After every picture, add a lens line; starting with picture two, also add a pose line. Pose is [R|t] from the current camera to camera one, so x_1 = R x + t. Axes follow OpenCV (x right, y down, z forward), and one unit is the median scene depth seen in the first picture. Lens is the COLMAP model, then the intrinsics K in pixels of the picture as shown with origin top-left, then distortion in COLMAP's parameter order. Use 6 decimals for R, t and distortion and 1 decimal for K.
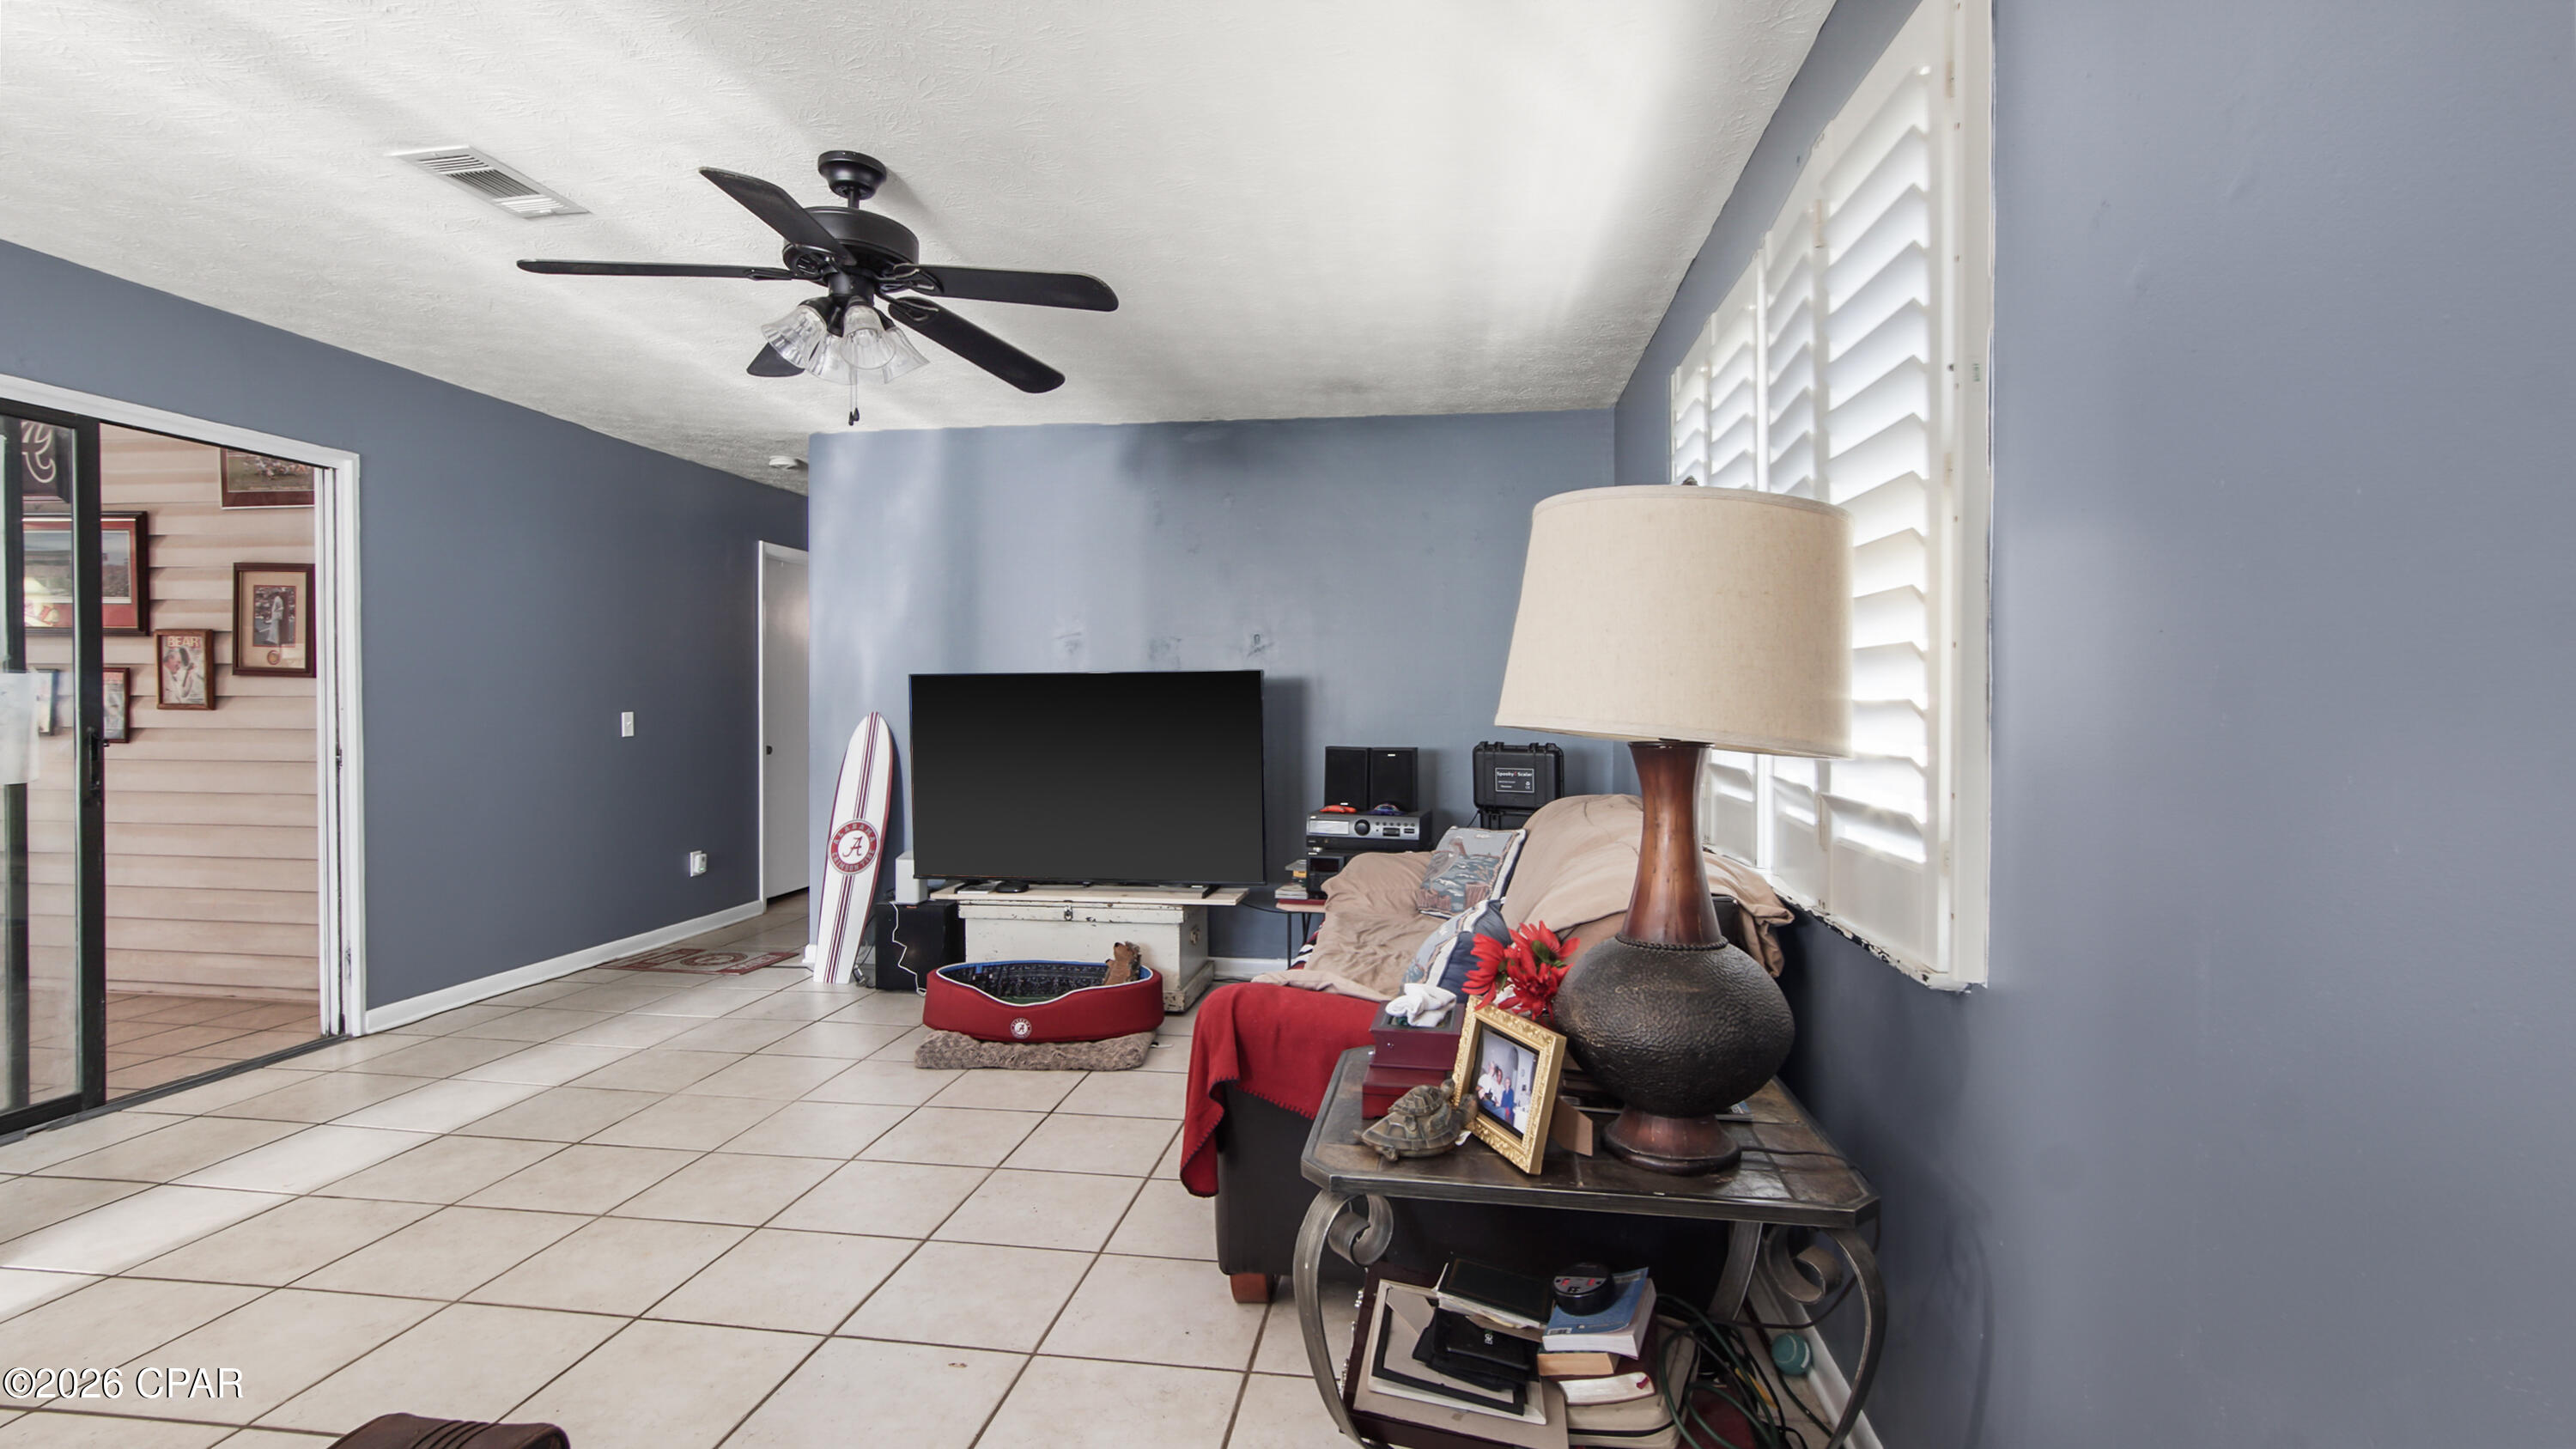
lens RADIAL K [[1168.4, 0, 1299.1], [0, 1168.4, 711.4], [0, 0, 1]] dist [-0.001372, -0.000015]
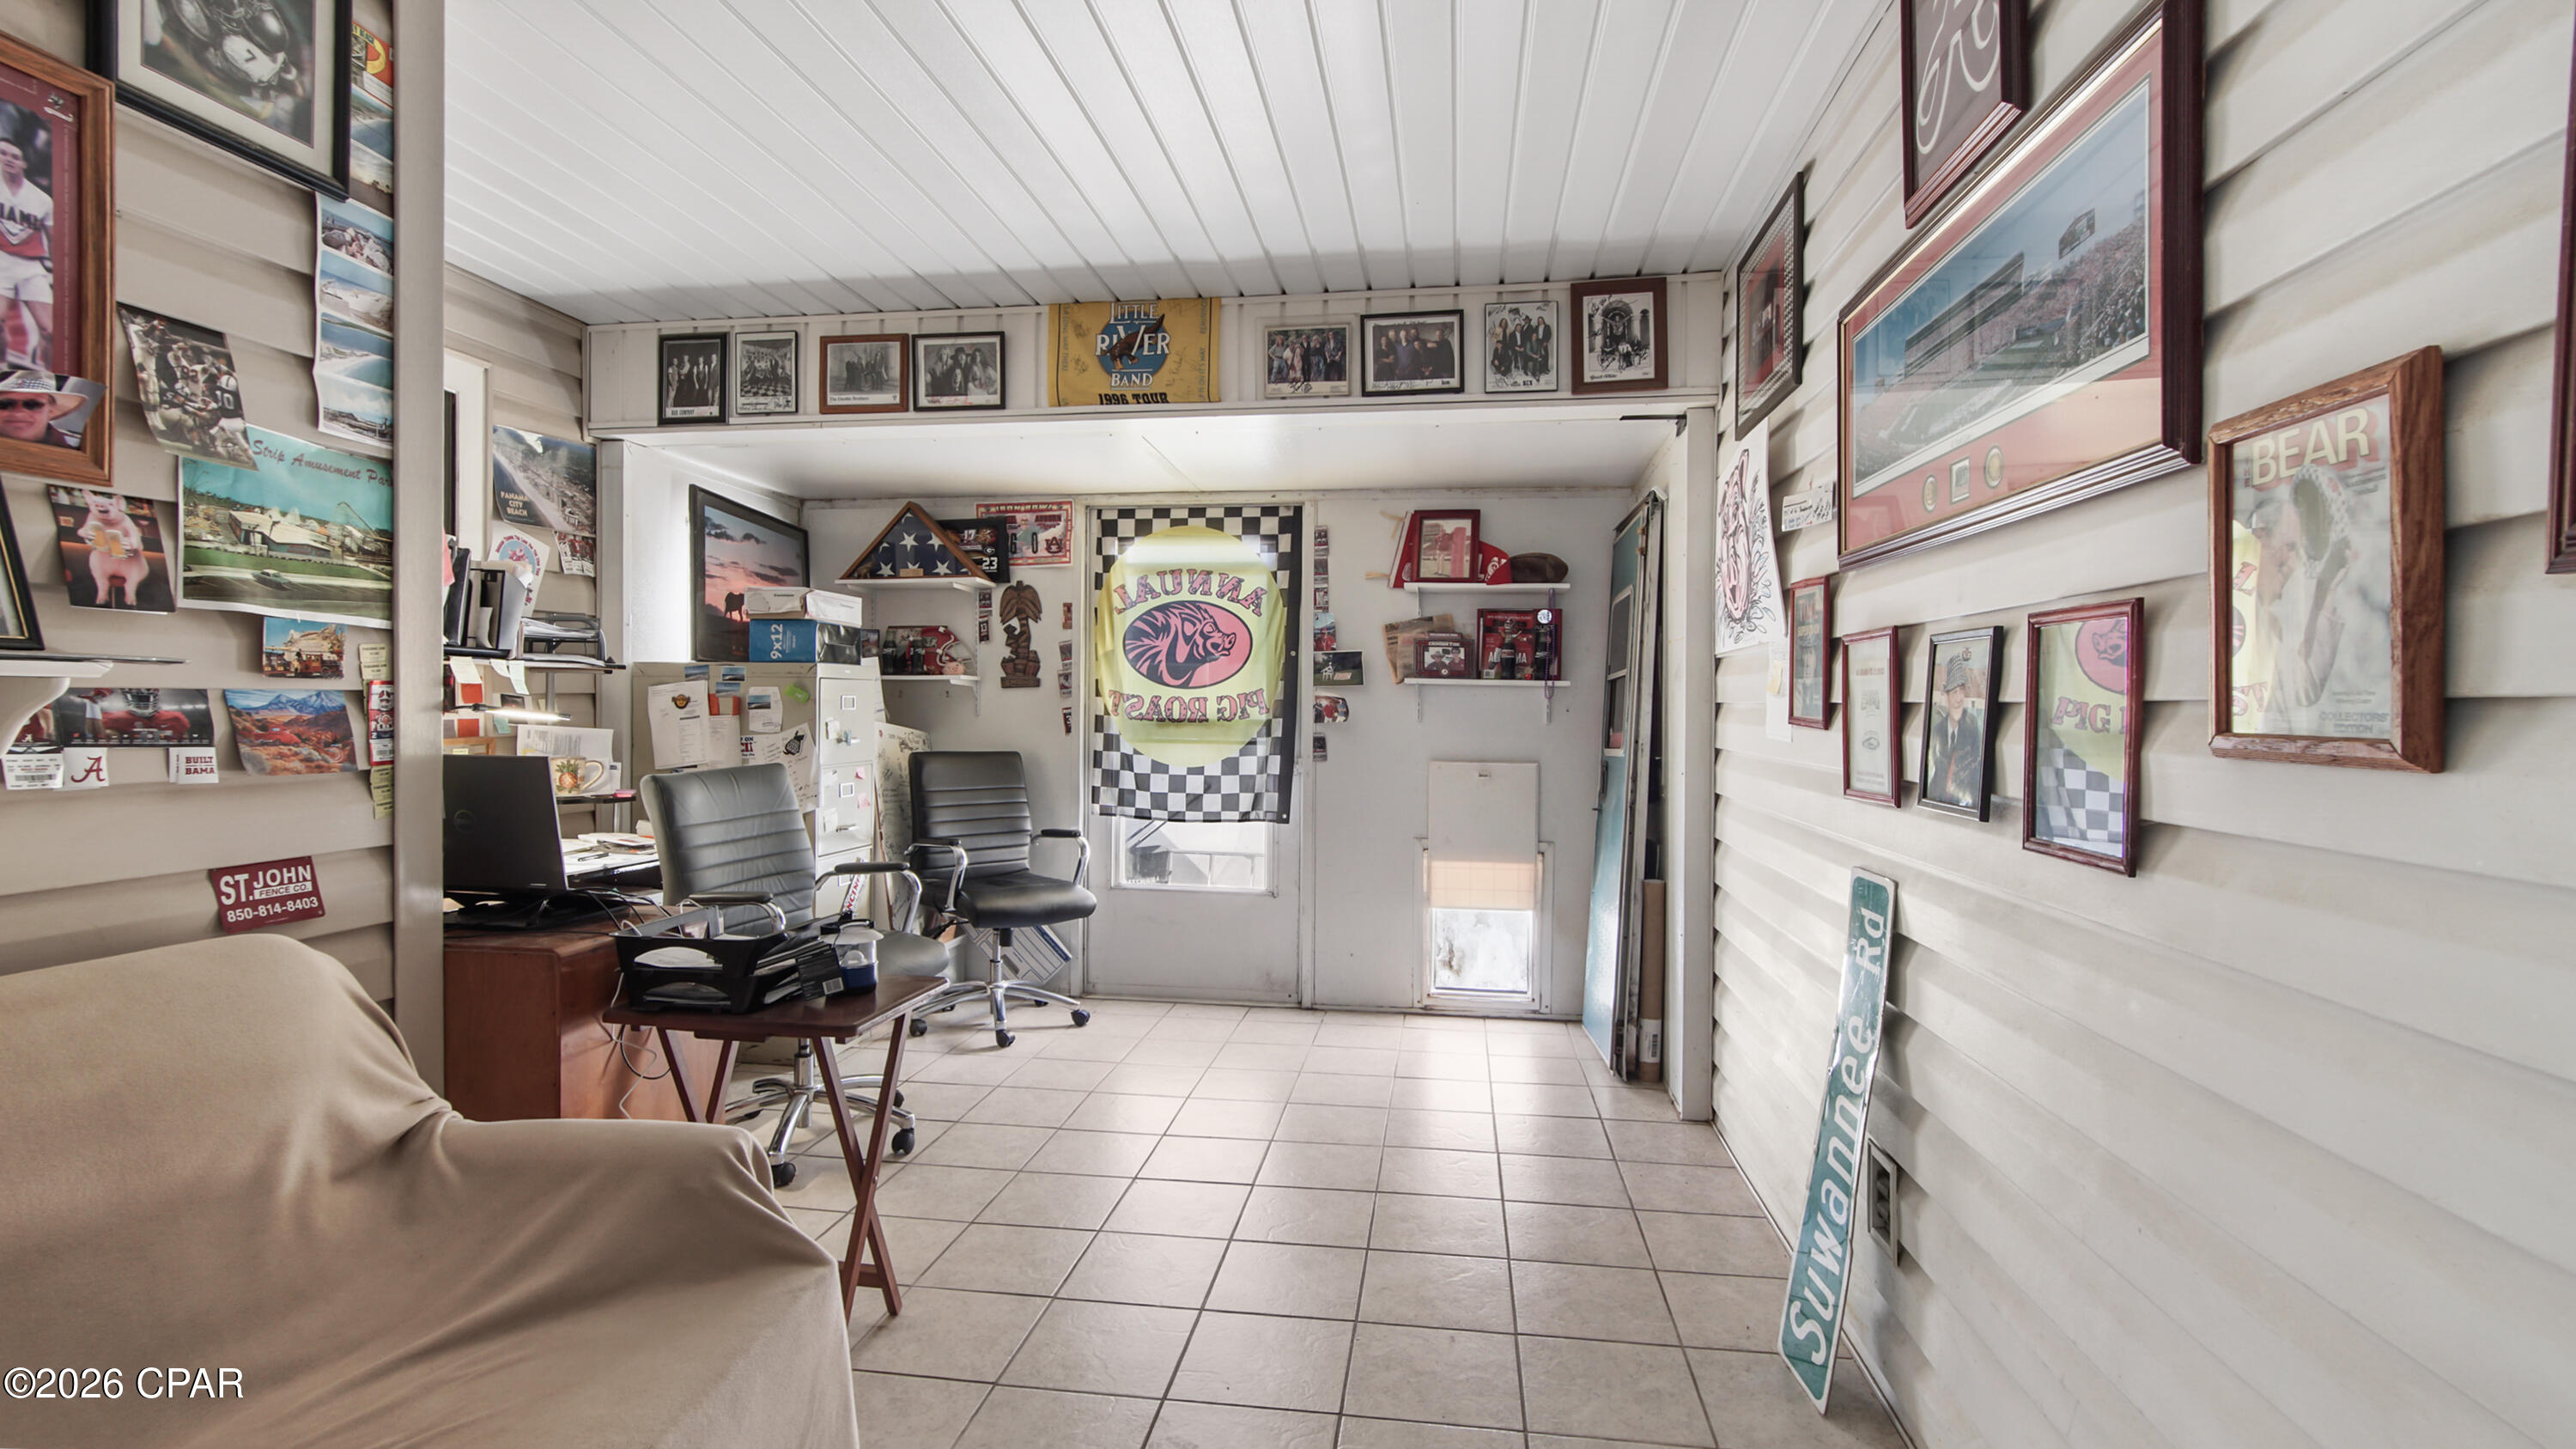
lens RADIAL K [[1168.4, 0, 1293.2], [0, 1168.4, 715.7], [0, 0, 1]] dist [-0.001372, -0.000015]
pose [[-0.002584, 0.006652, -0.999975, -0.738648], [-0.017107, 0.999831, 0.006695, -0.008438], [0.999850, 0.017124, -0.002469, 0.812403]]
